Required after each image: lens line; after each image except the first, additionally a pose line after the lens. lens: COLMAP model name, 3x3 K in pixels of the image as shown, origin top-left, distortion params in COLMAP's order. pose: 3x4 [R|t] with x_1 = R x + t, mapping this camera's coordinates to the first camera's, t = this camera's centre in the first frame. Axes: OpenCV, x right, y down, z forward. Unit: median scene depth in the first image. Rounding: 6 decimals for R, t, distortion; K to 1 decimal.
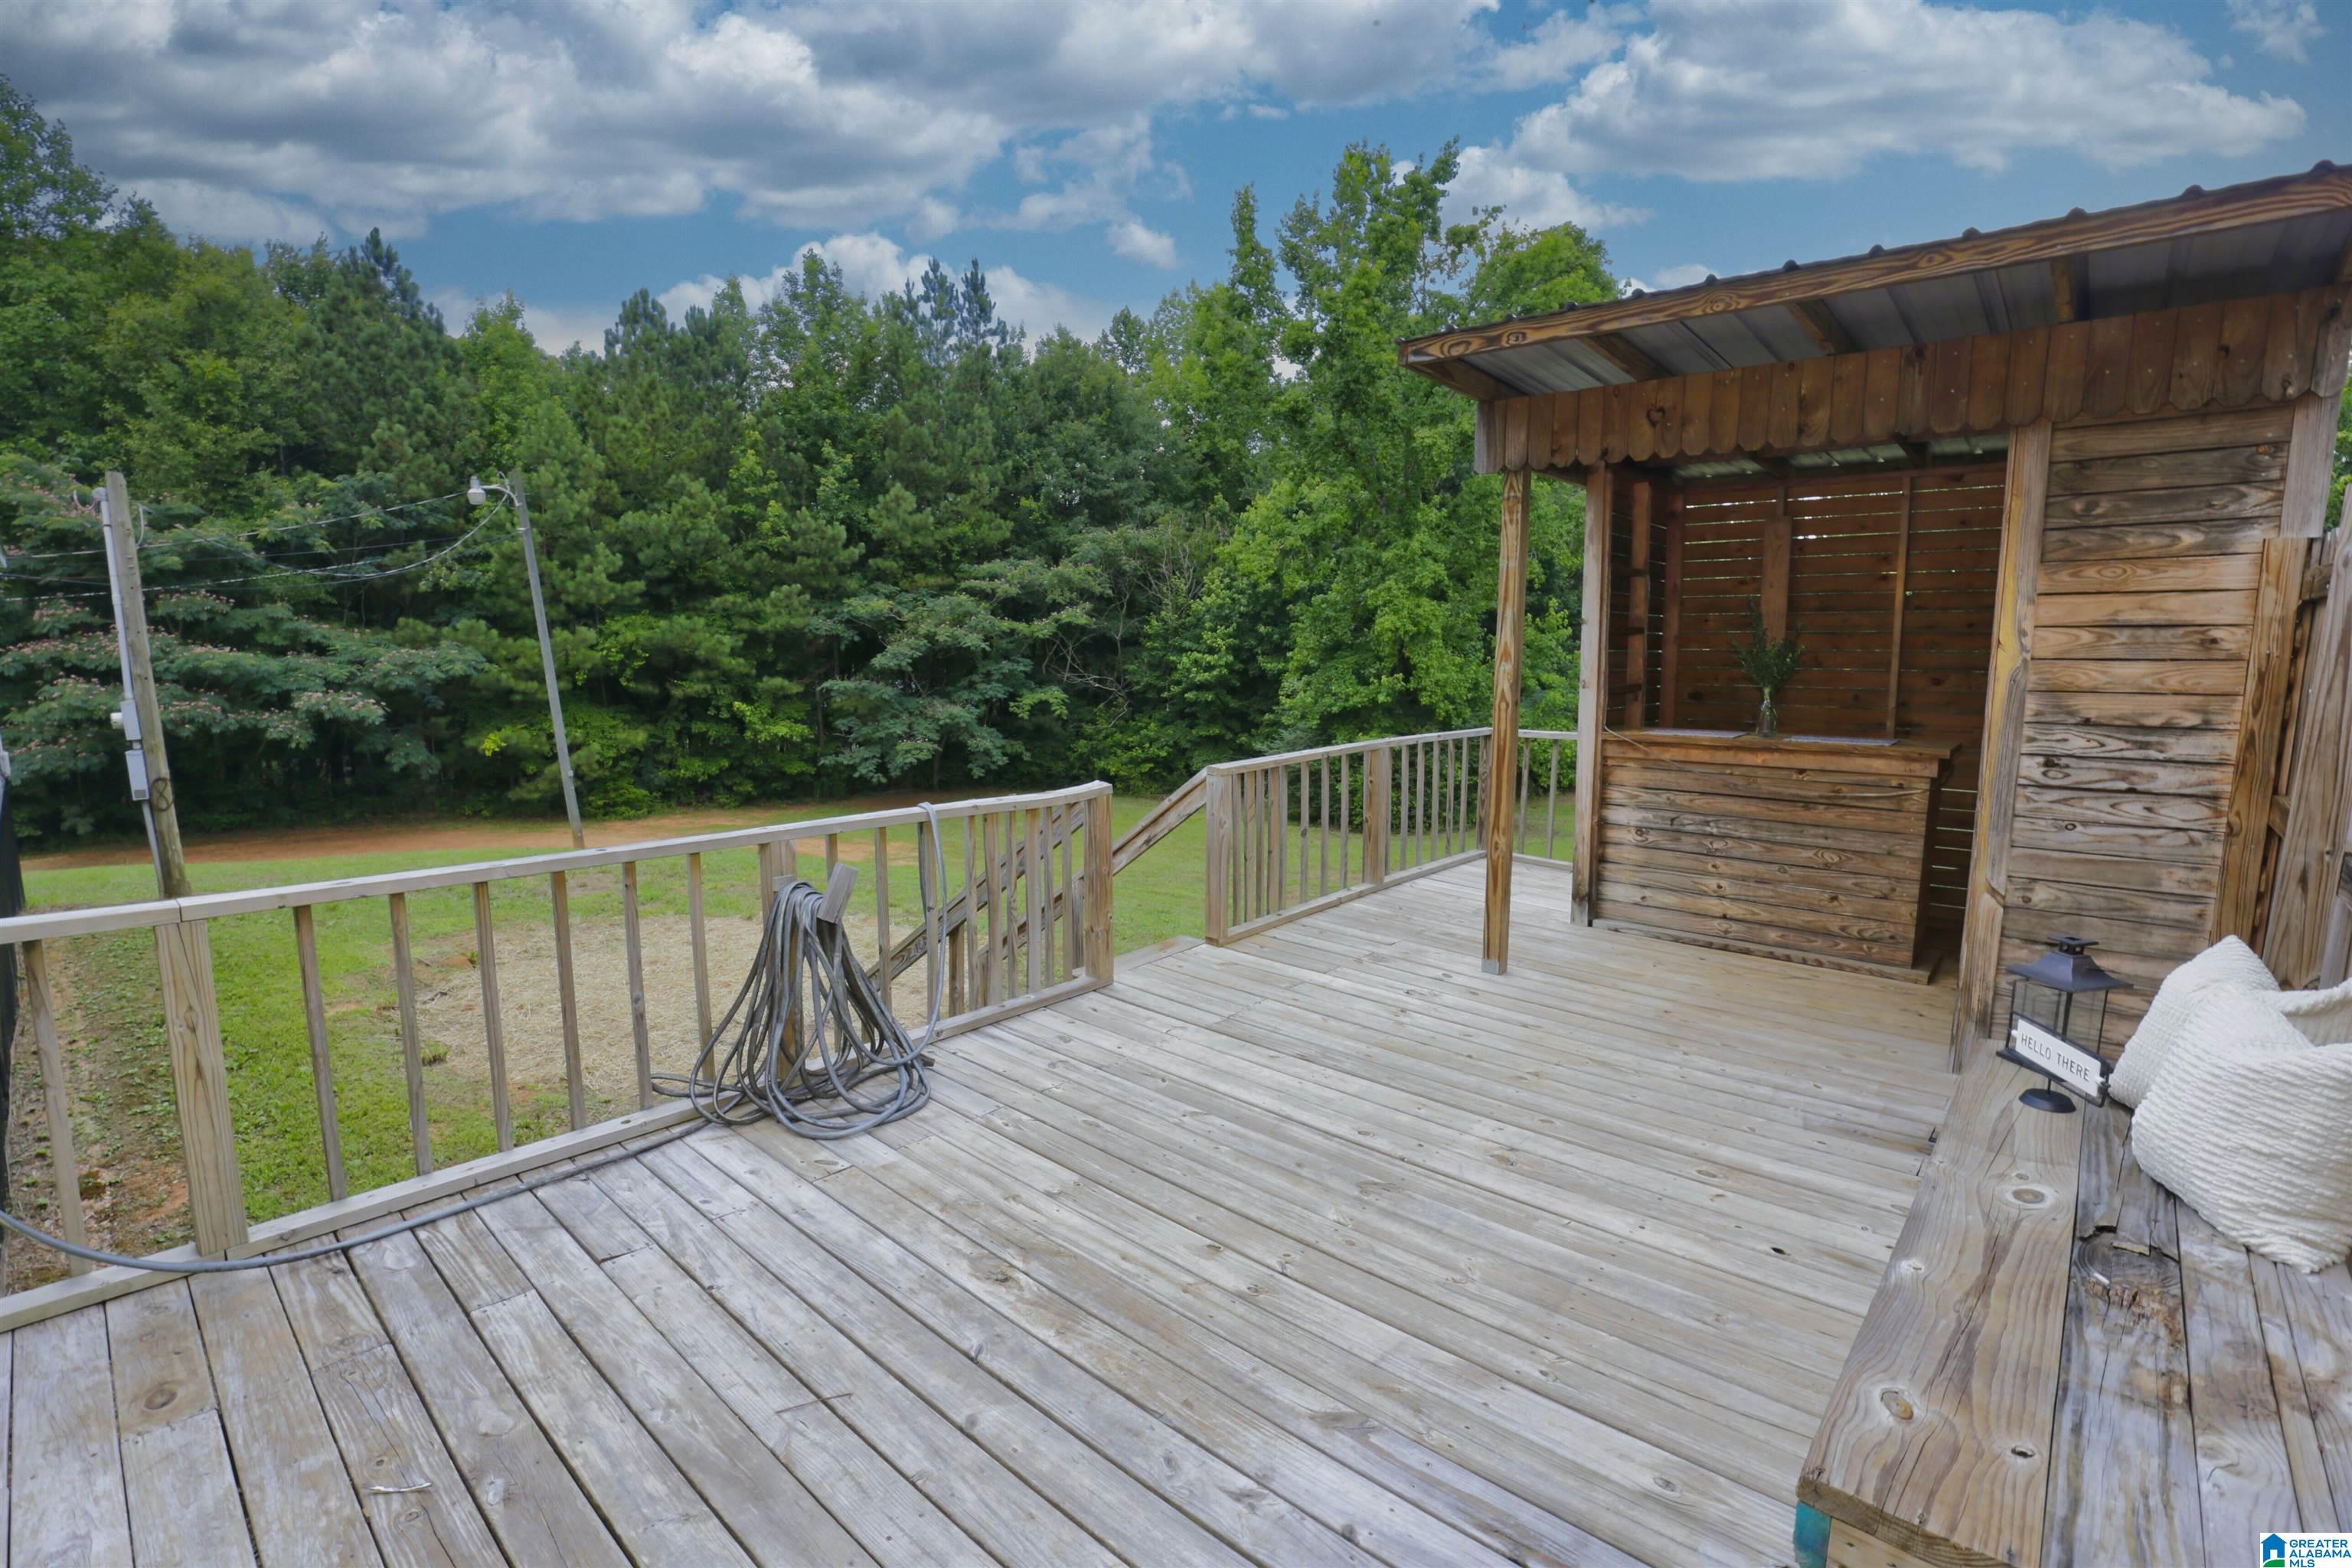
lens RADIAL K [[1090.5, 0, 1176.0], [0, 1090.5, 784.0], [0, 0, 1]] dist [-0.026190, 0.000412]
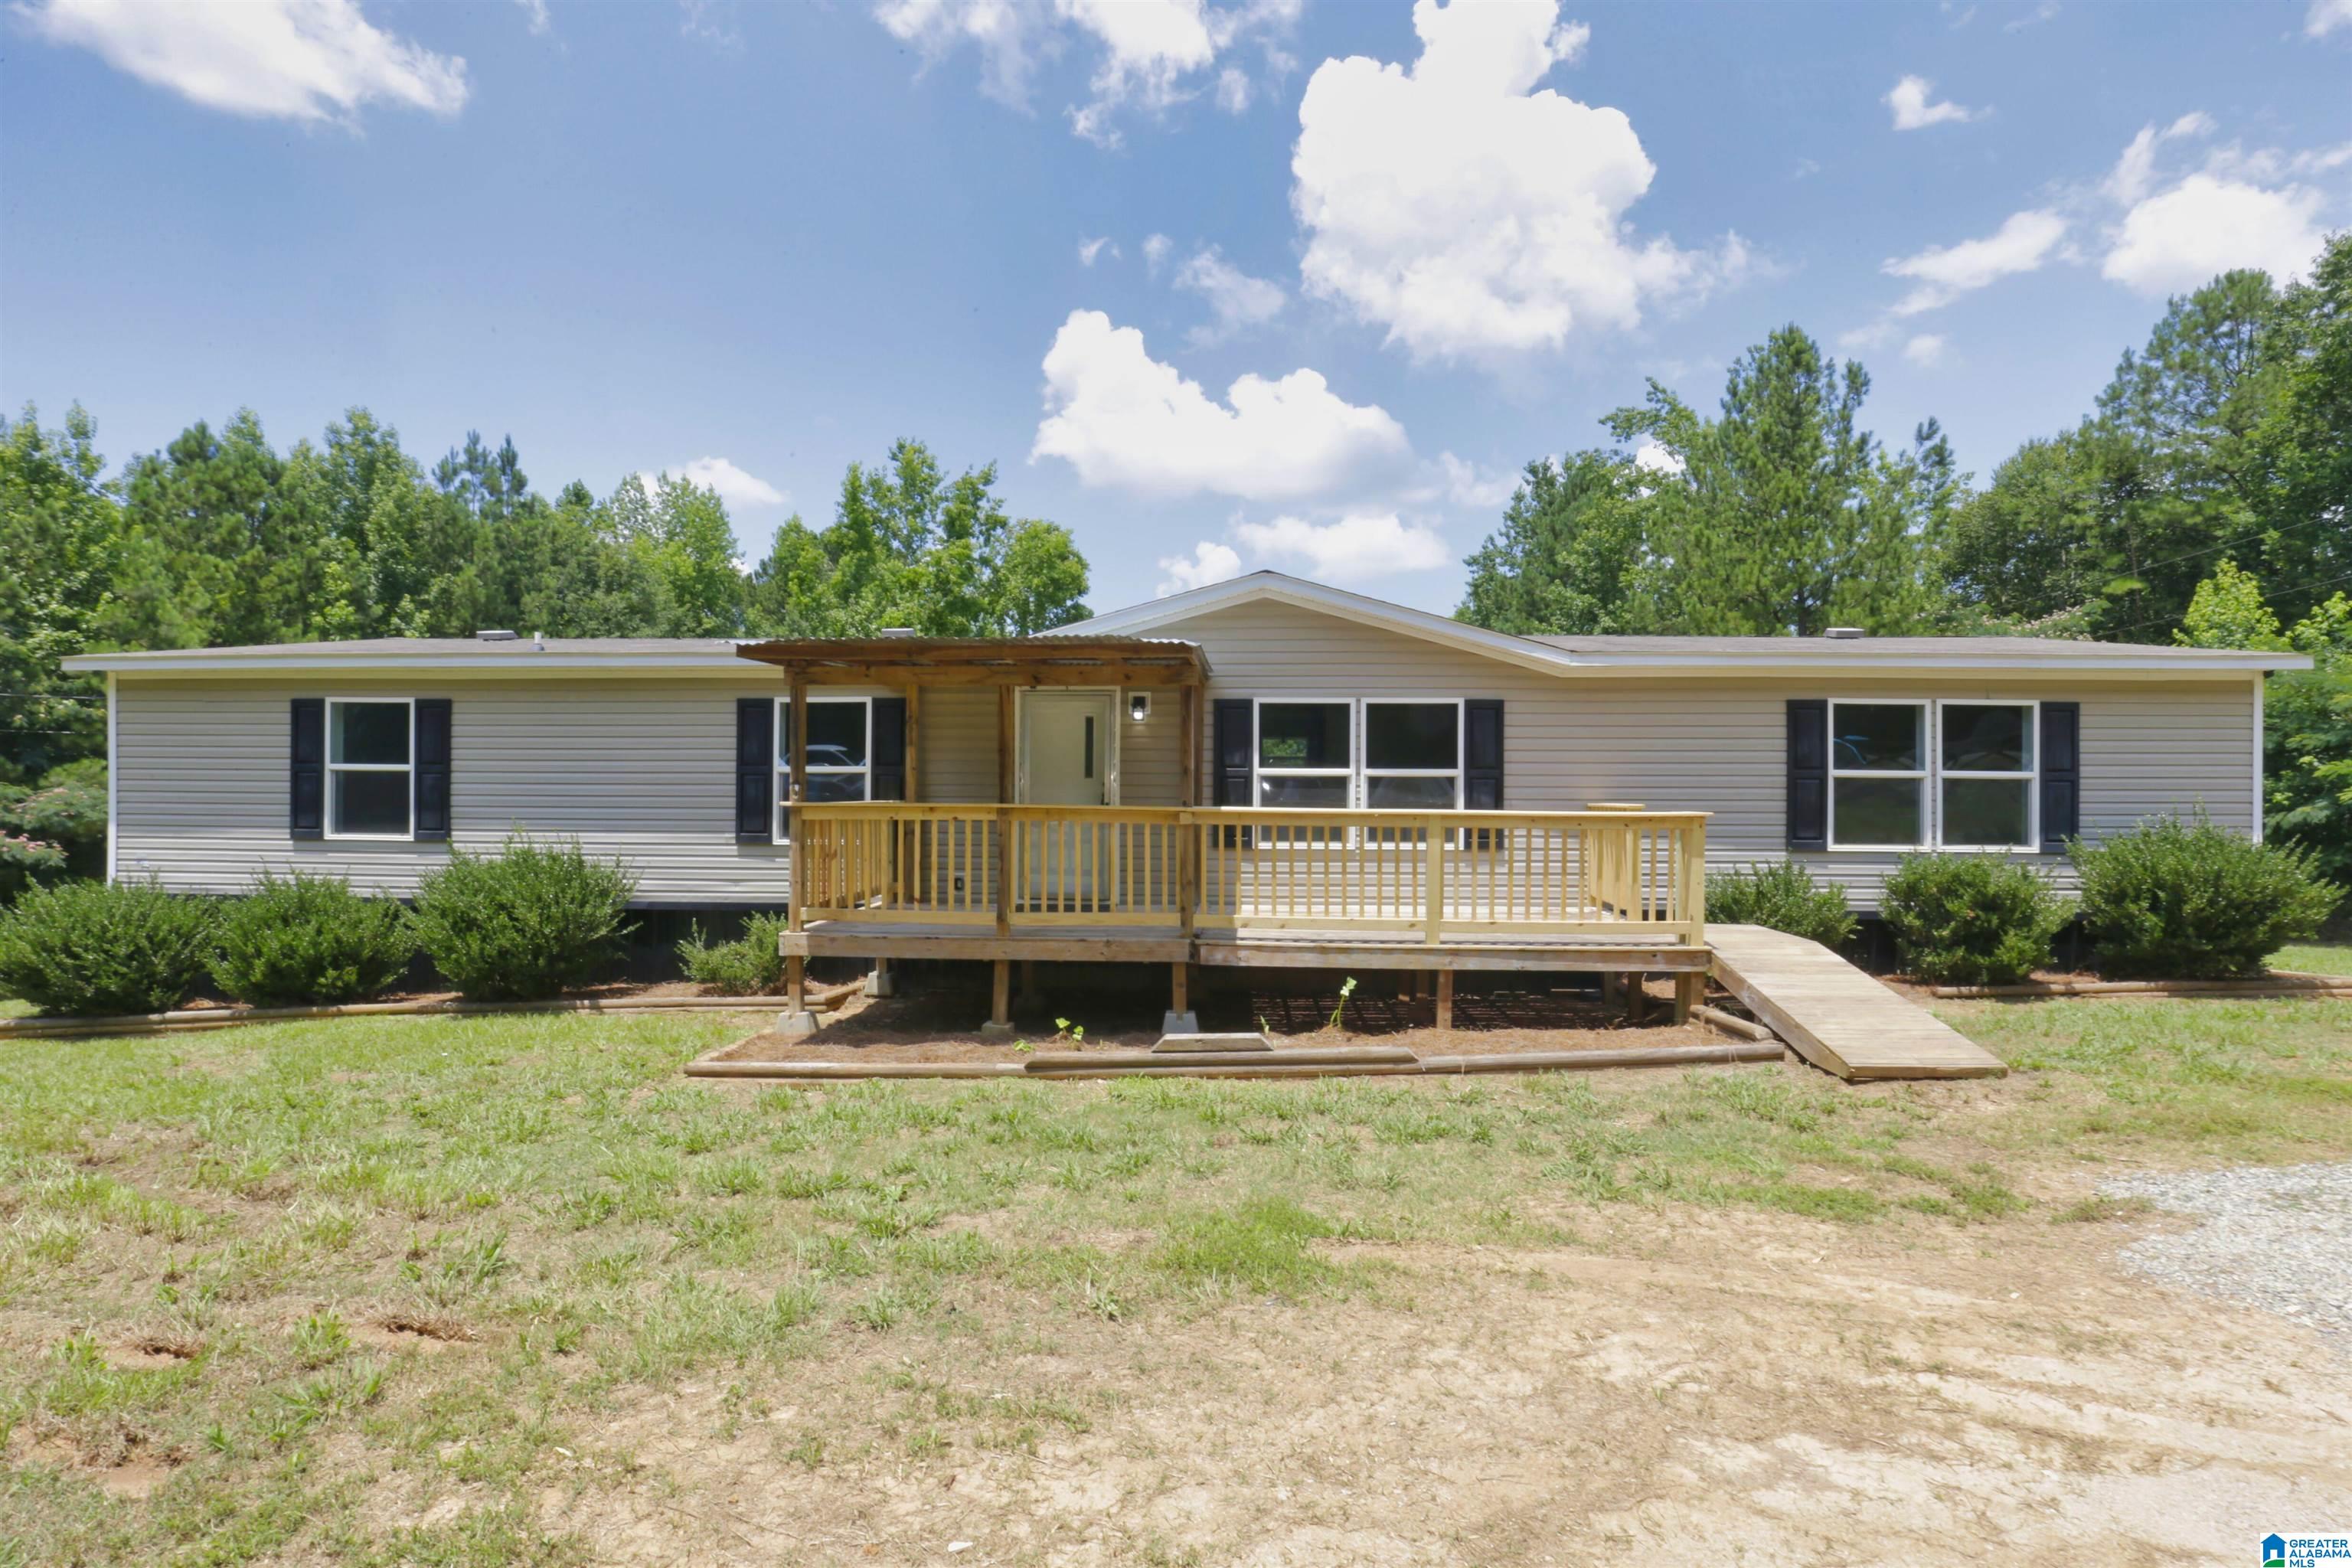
lens RADIAL K [[1143.8, 0, 1207.1], [0, 1143.8, 791.2], [0, 0, 1]] dist [-0.028043, 0.000112]
pose [[0.764498, 0.004348, 0.644611, -3.188494], [0.087004, 0.990131, -0.109864, 0.392267], [-0.638727, 0.140075, 0.756575, -2.032286]]
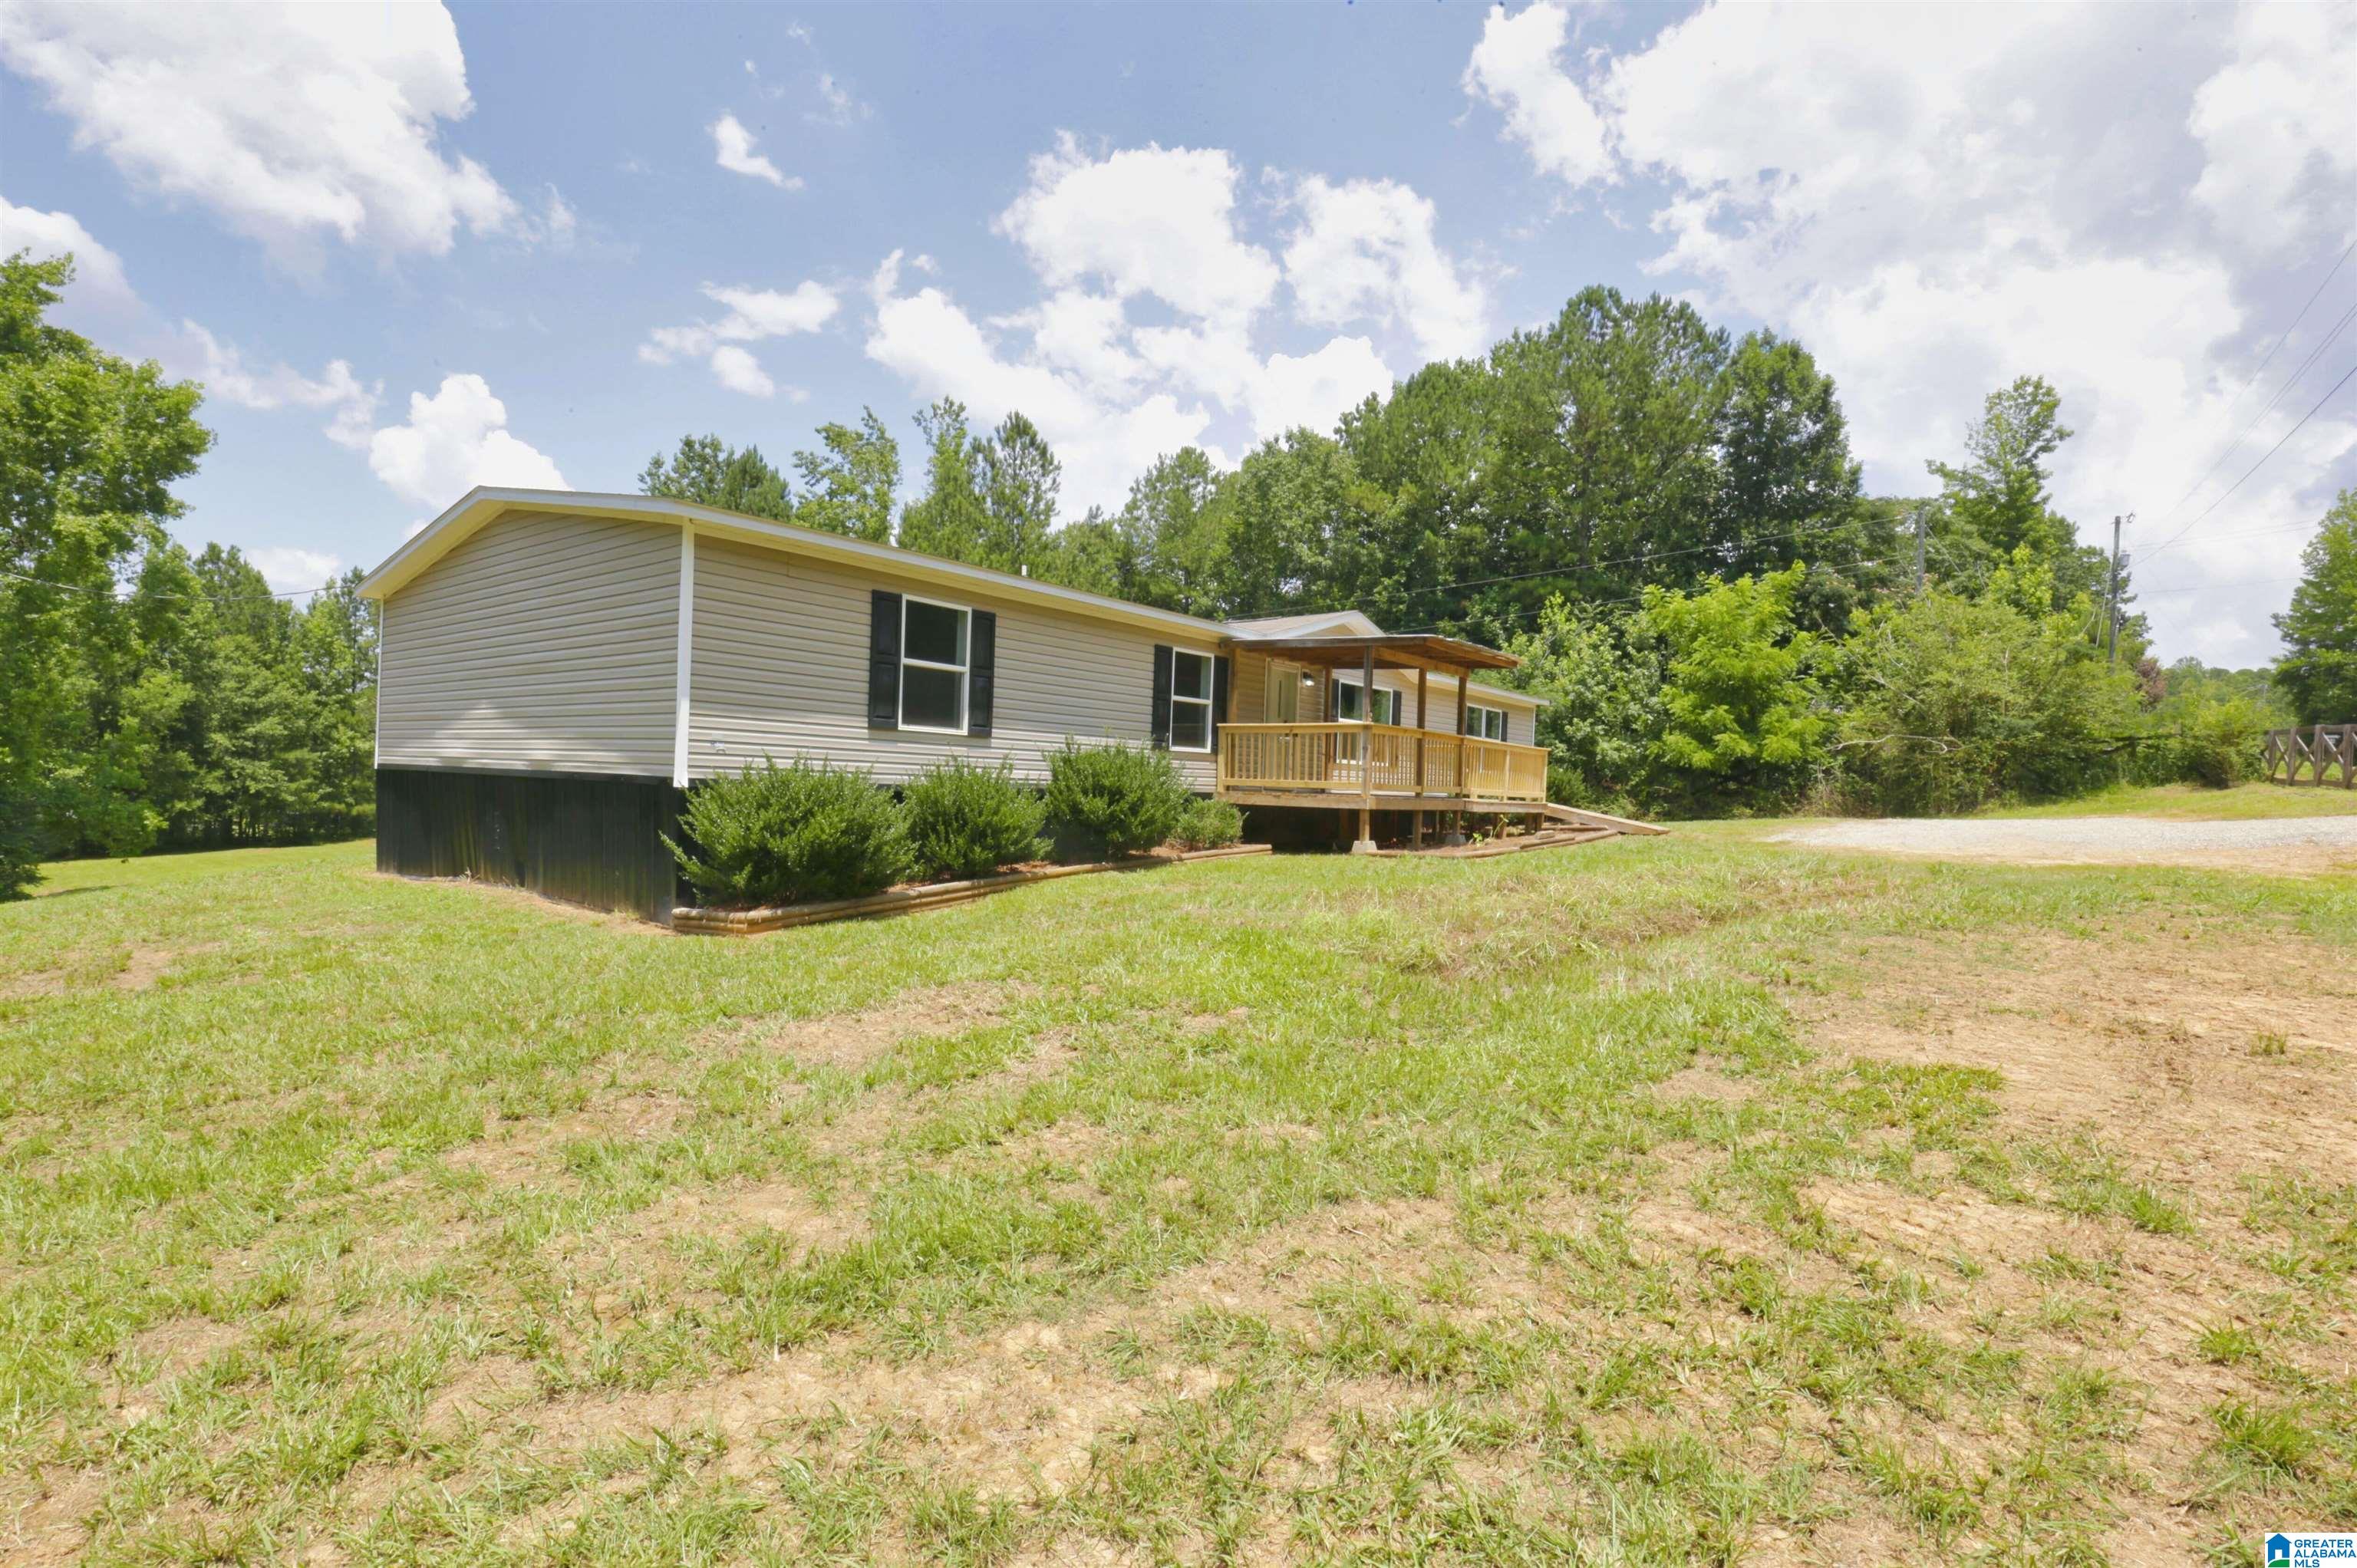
lens RADIAL K [[1142.0, 0, 1163.3], [0, 1142.0, 788.4], [0, 0, 1]] dist [-0.034639, 0.007630]
pose [[-0.086142, -0.001648, 0.996281, -5.339565], [0.112666, 0.993568, 0.011385, 0.253956], [-0.989892, 0.113228, -0.085402, 0.300898]]
